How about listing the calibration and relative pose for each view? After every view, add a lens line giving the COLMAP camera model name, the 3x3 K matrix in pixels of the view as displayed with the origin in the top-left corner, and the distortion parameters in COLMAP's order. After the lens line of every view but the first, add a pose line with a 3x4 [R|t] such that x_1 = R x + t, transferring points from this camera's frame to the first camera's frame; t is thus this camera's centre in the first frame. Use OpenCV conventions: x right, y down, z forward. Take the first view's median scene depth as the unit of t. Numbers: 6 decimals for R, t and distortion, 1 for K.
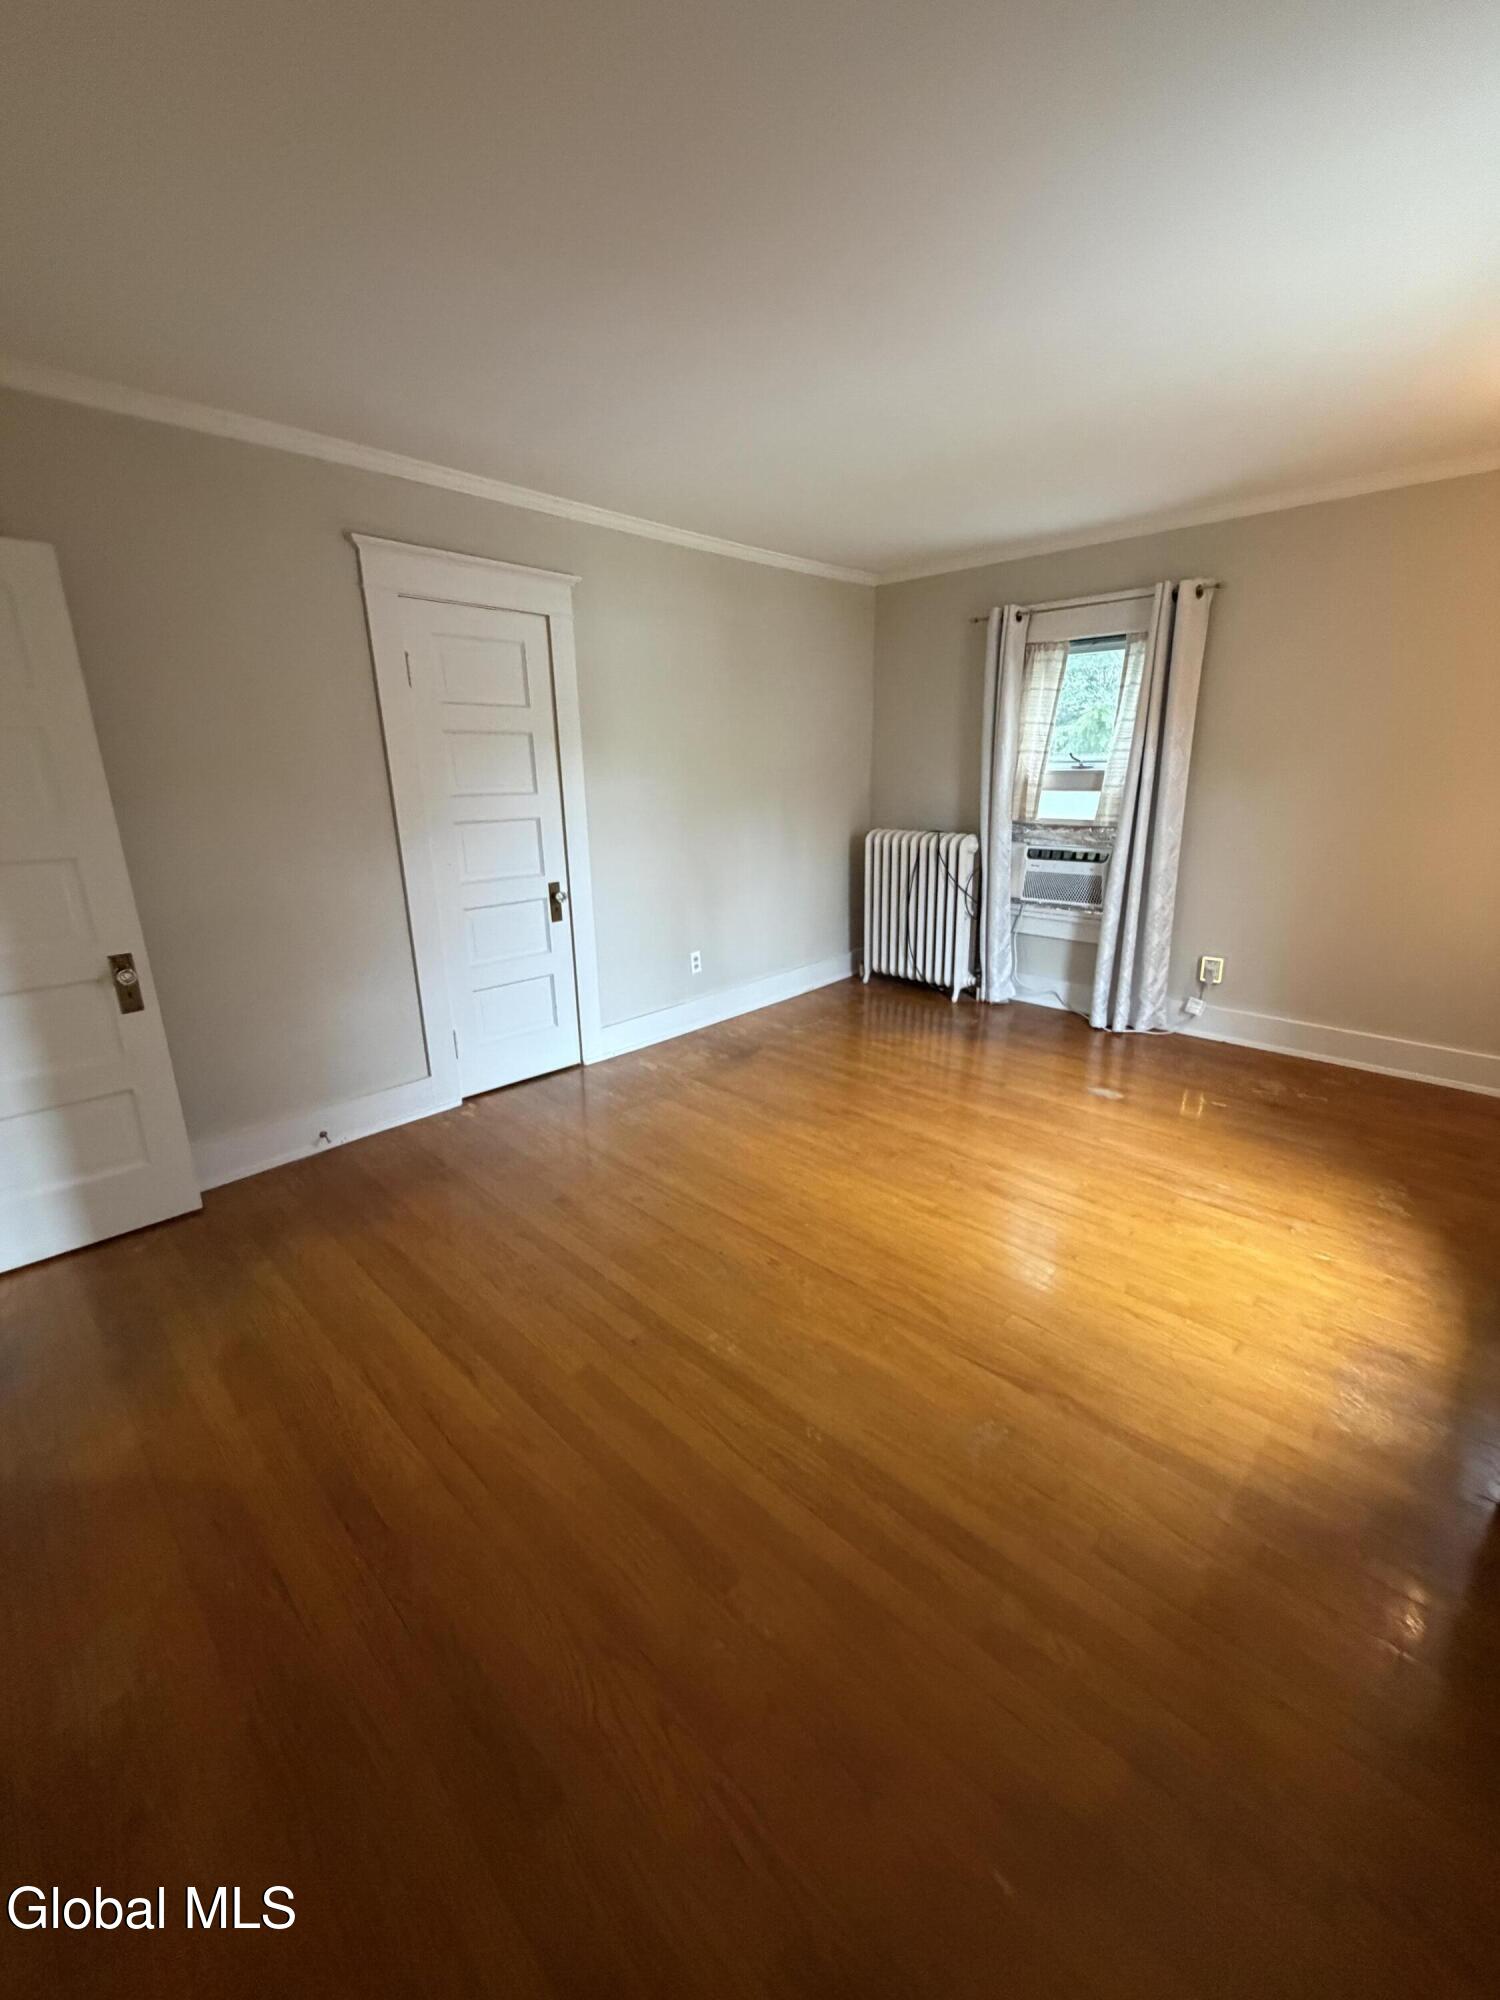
lens RADIAL K [[805.5, 0, 751.4], [0, 805.5, 993.5], [0, 0, 1]] dist [0.000940, 0.000698]
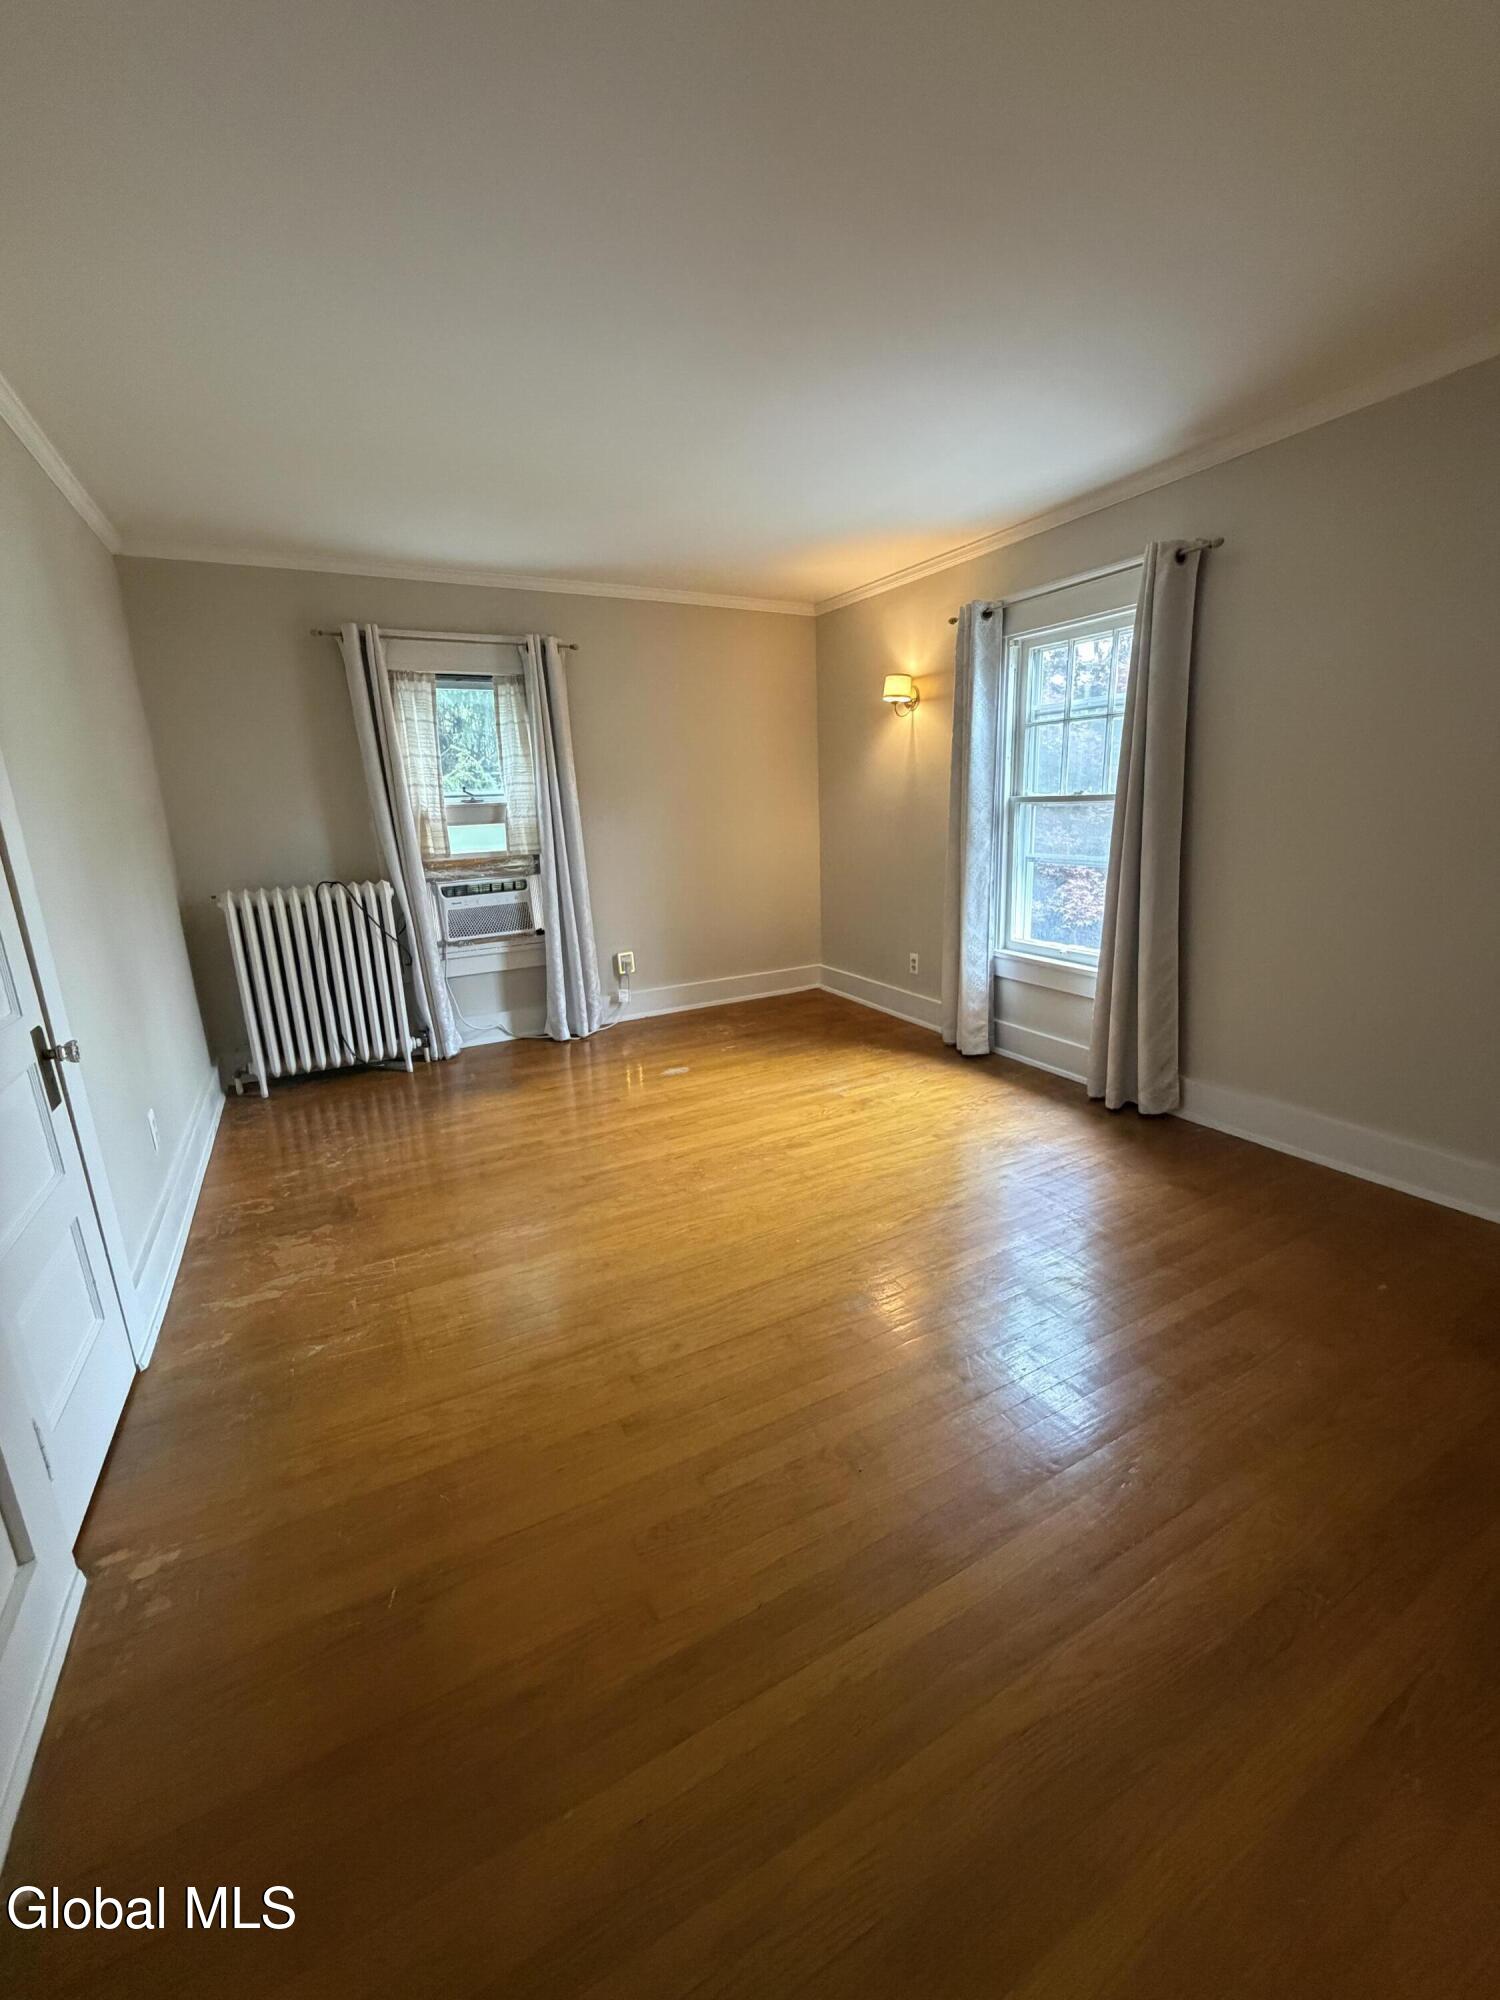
lens RADIAL K [[805.5, 0, 751.4], [0, 805.5, 993.5], [0, 0, 1]] dist [0.000940, 0.000698]
pose [[0.301234, -0.221563, 0.927453, -0.489606], [0.294520, 0.946693, 0.130500, -0.085712], [-0.906927, 0.233842, 0.350430, 0.403718]]
